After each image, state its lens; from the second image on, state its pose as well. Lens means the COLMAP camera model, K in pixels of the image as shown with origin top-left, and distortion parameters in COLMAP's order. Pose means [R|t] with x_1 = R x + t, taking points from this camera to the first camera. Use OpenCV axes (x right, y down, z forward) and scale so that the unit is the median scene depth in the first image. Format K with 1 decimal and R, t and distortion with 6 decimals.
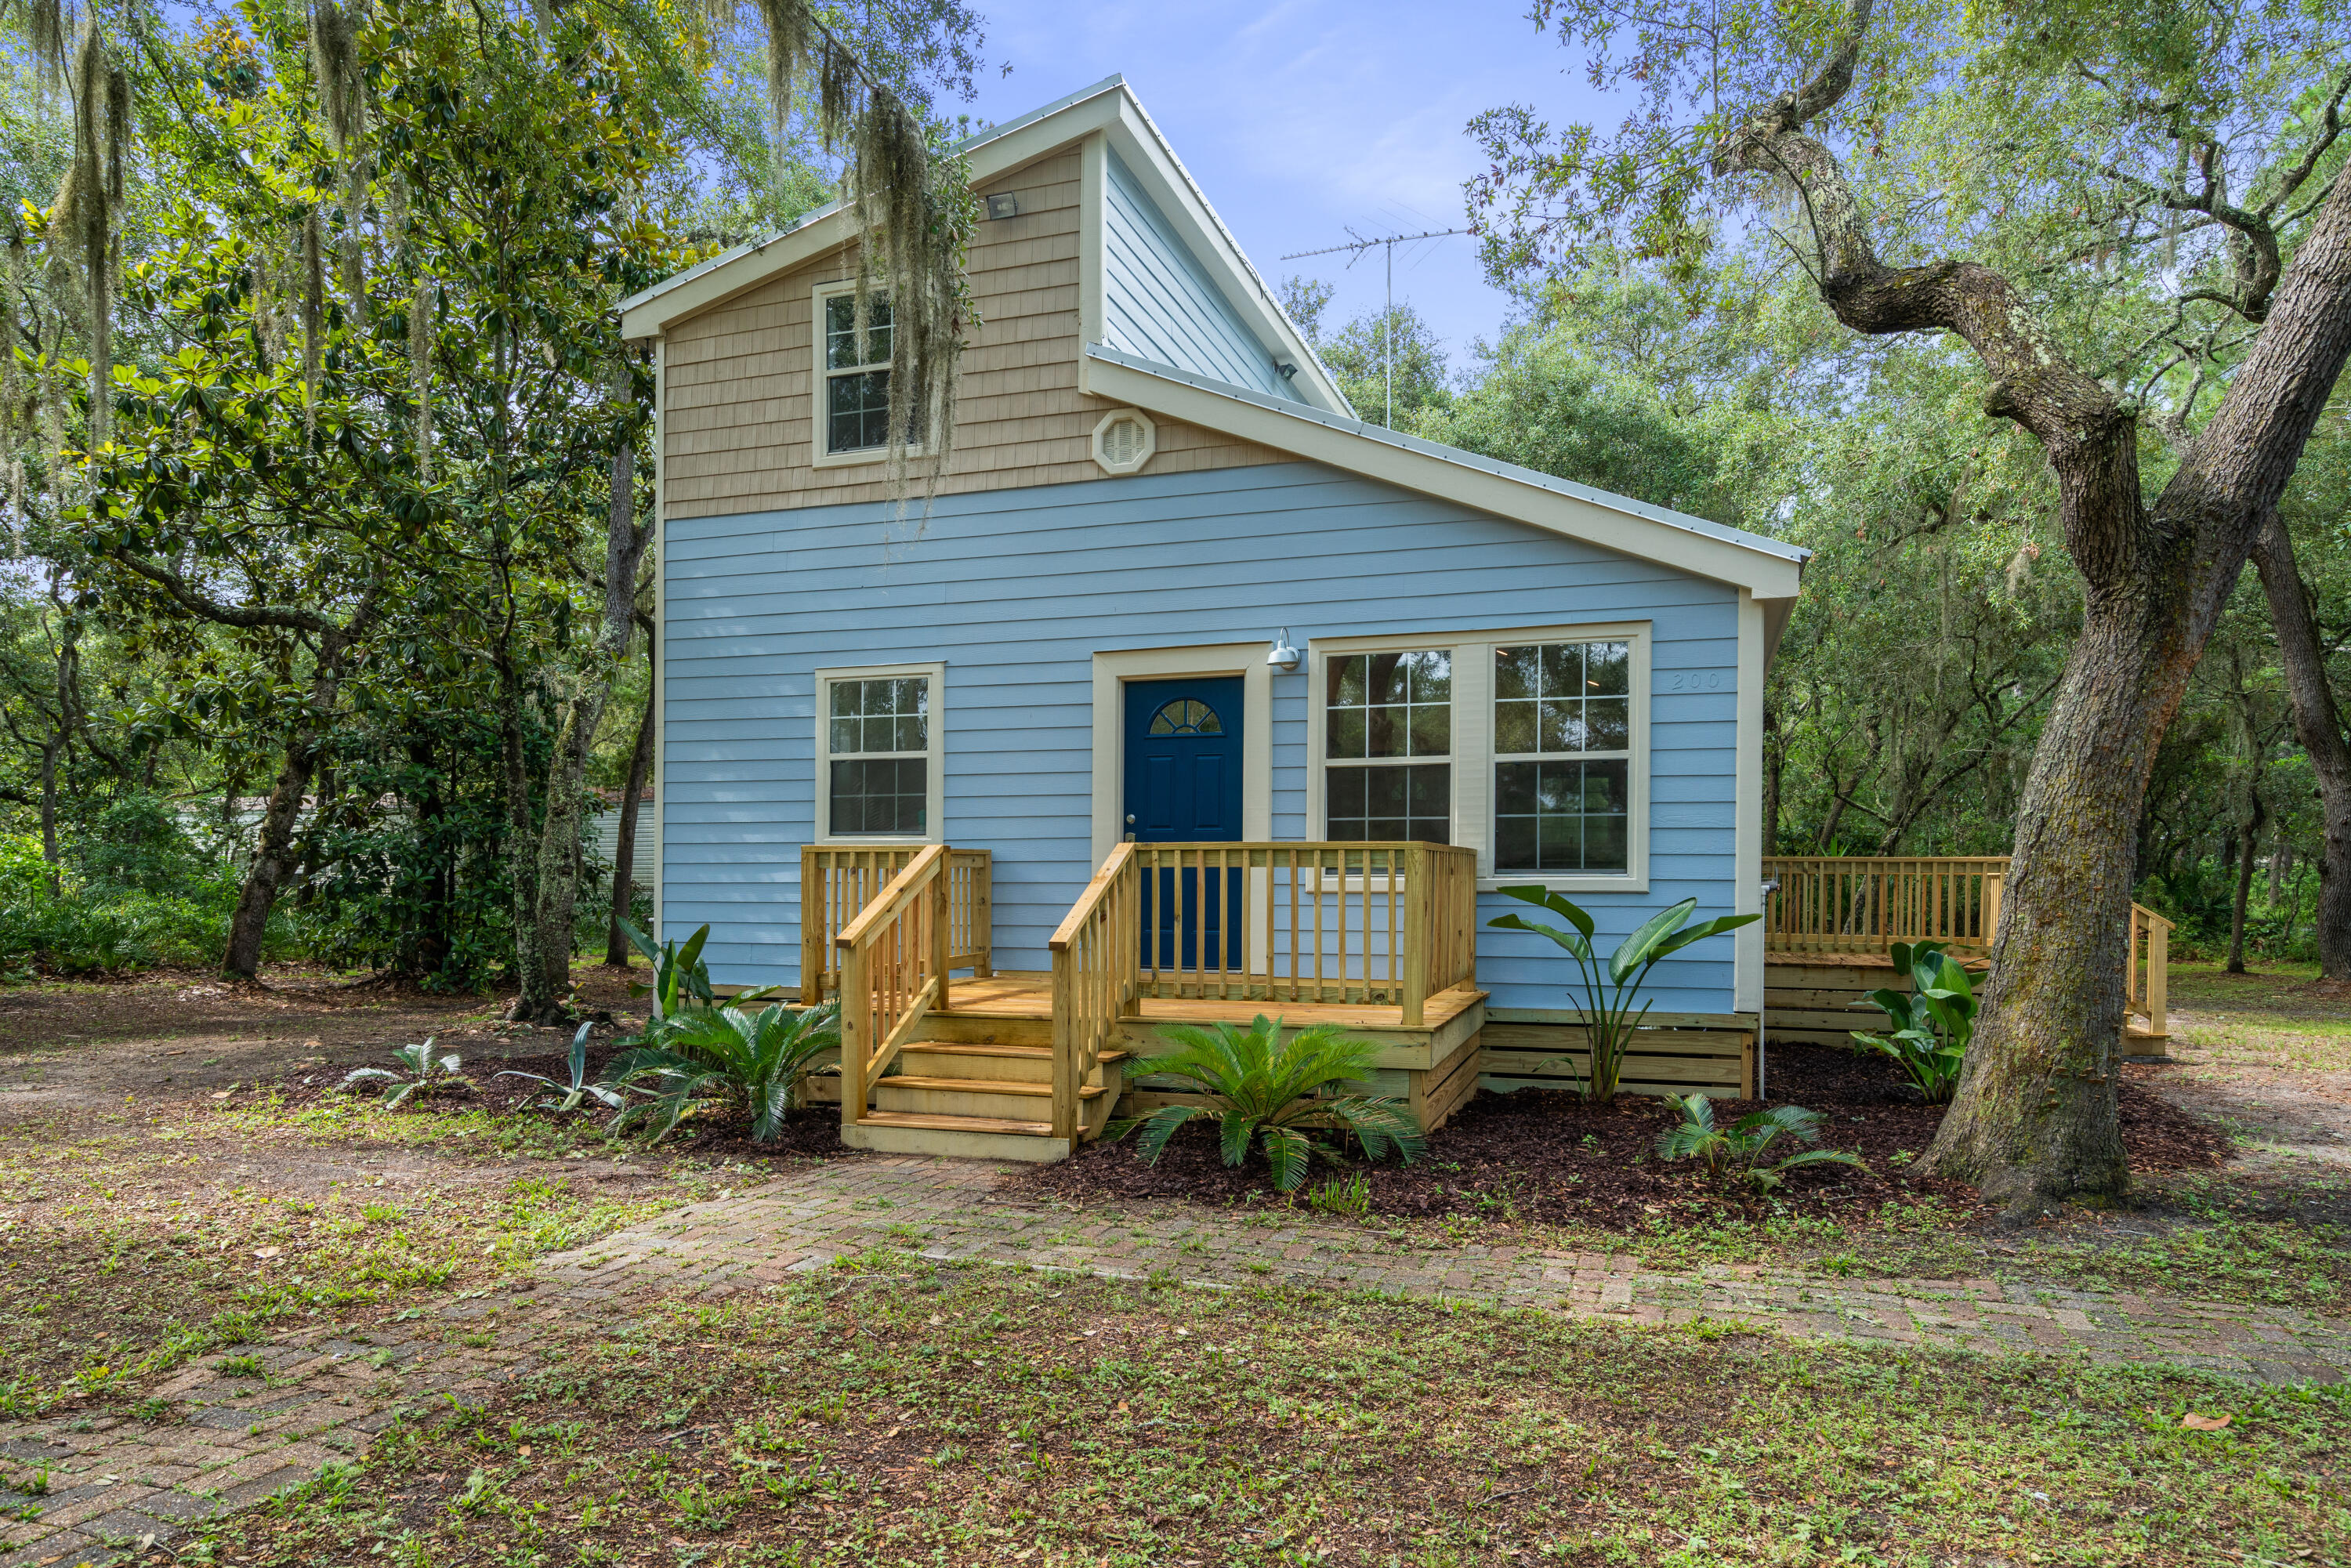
lens RADIAL K [[1466.7, 0, 1182.7], [0, 1466.7, 835.5], [0, 0, 1]] dist [0.003562, -0.002720]
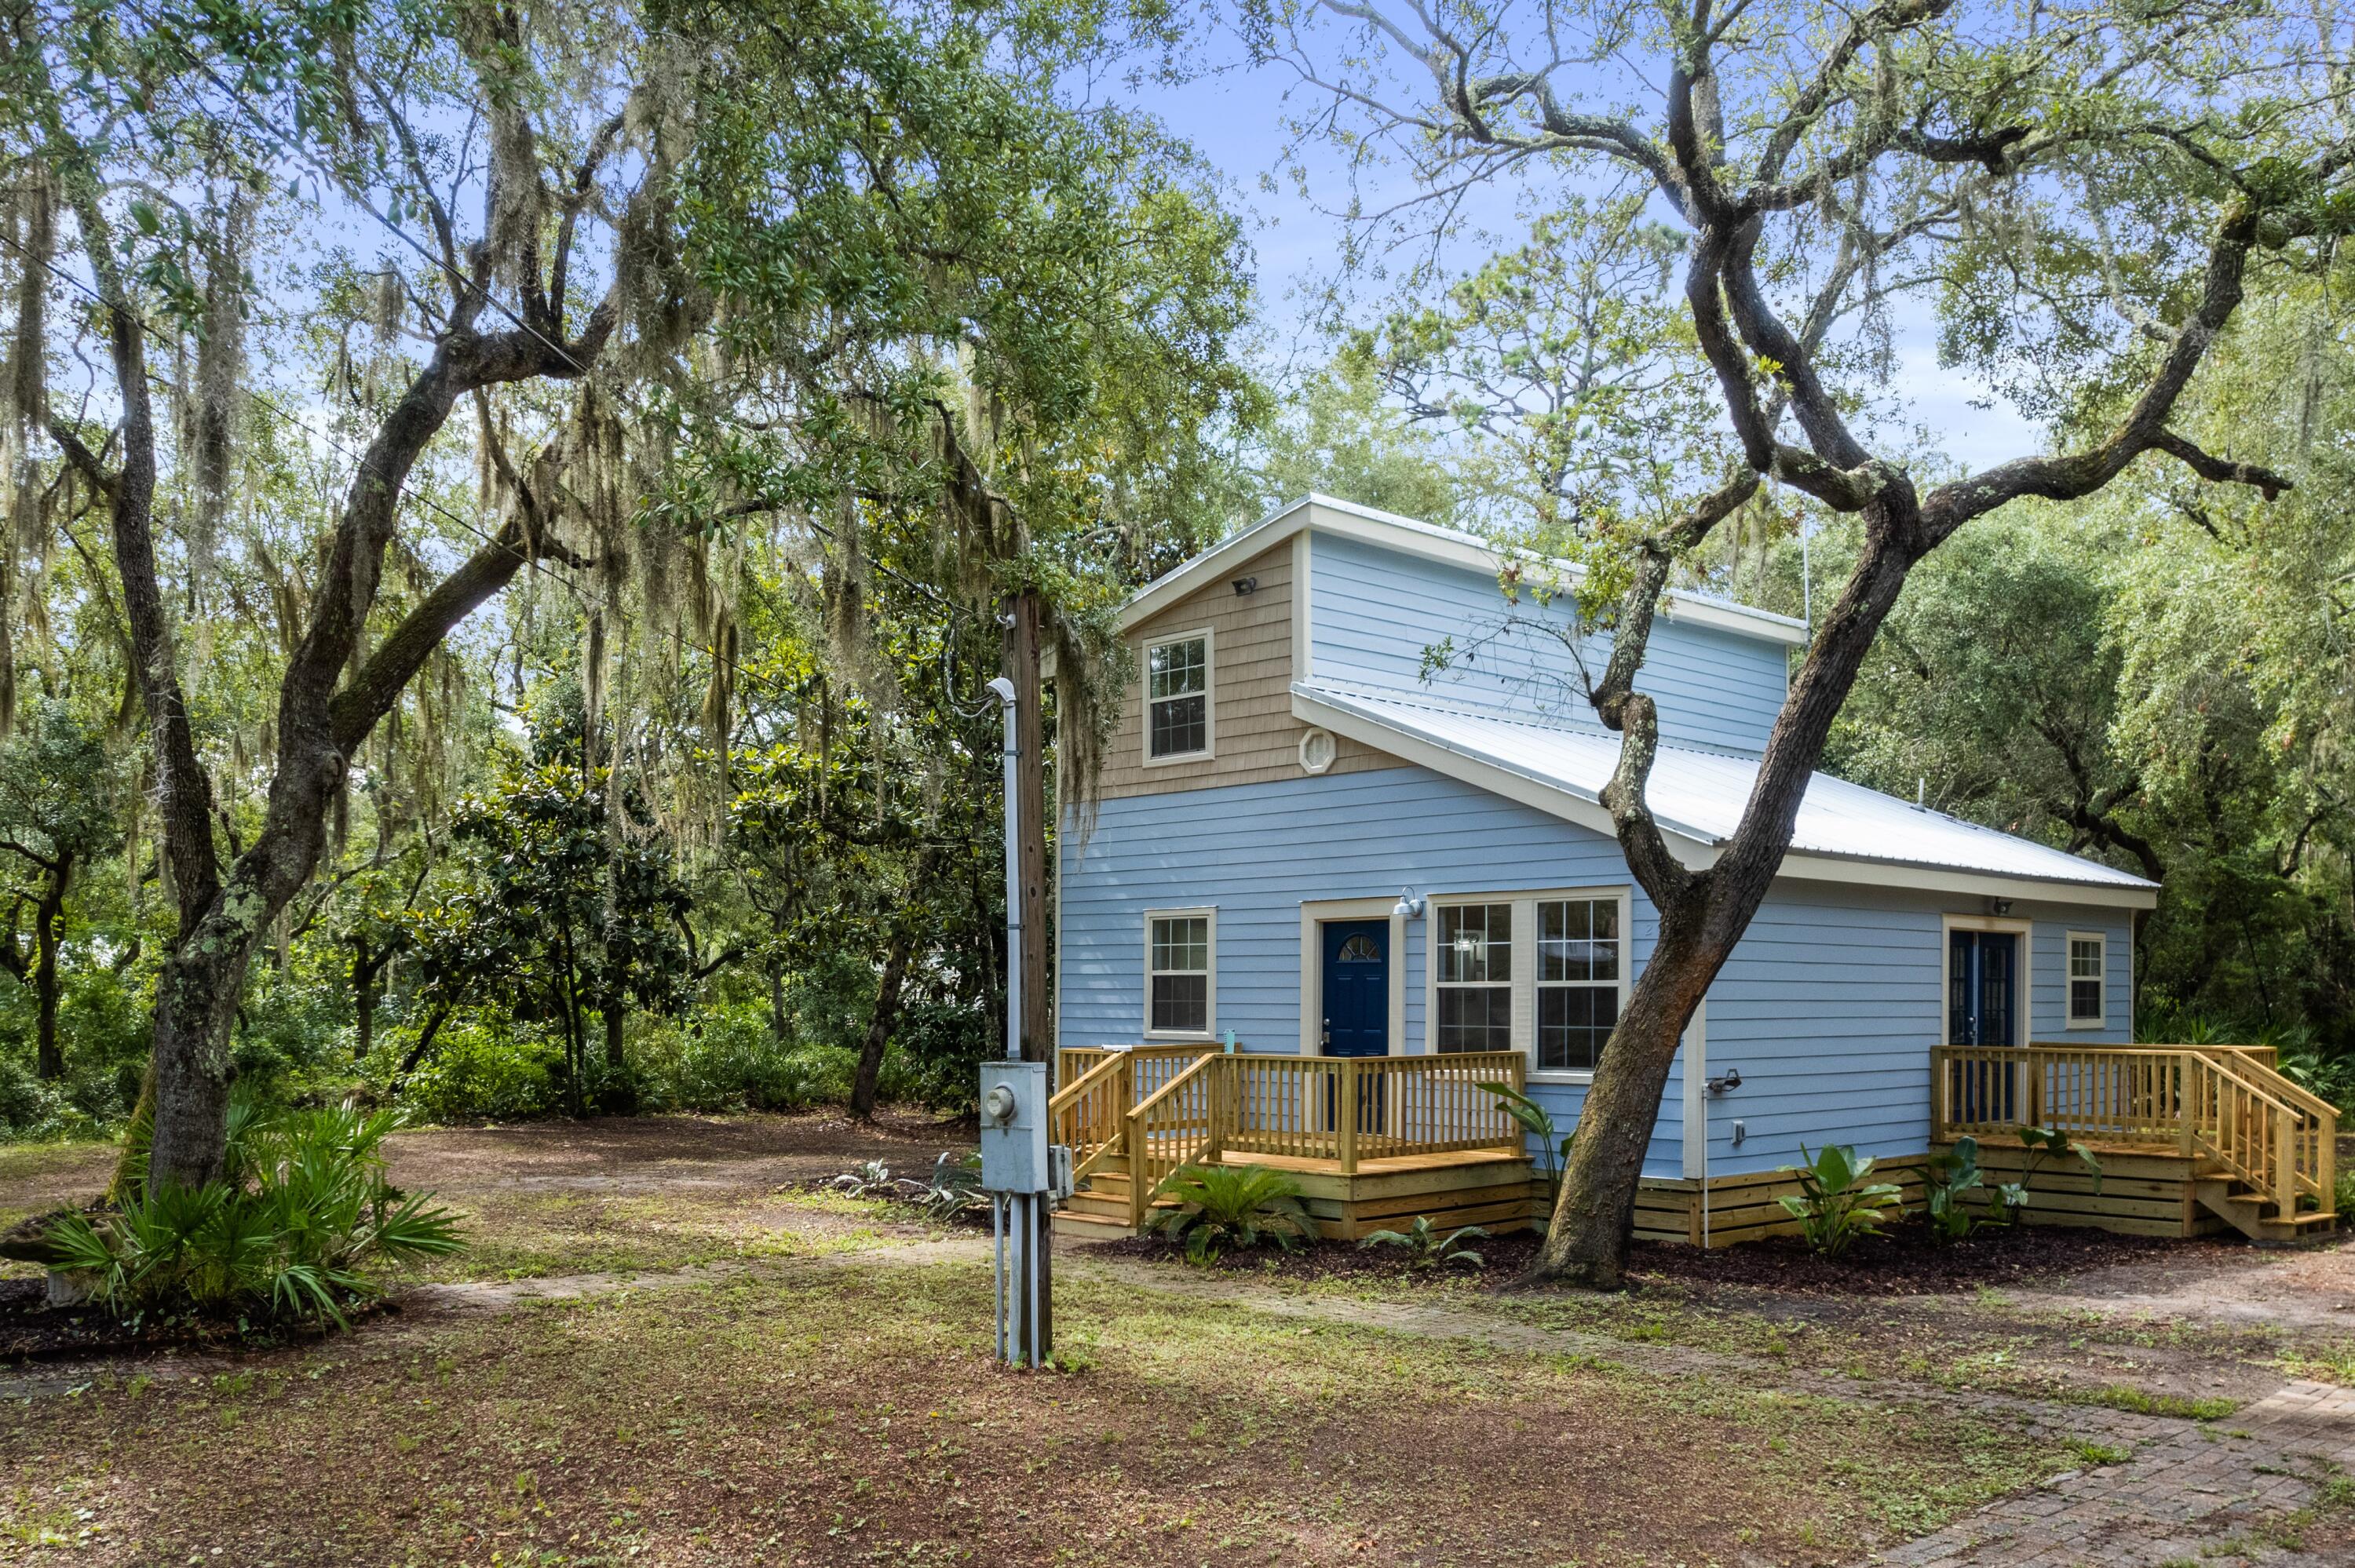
lens RADIAL K [[1869.8, 0, 1173.7], [0, 1869.8, 801.2], [0, 0, 1]] dist [-0.005382, -0.000324]
pose [[0.888803, -0.045329, -0.456042, 0.676298], [0.009505, 0.996706, -0.080545, -0.081622], [0.458190, 0.067254, 0.886306, -0.665715]]
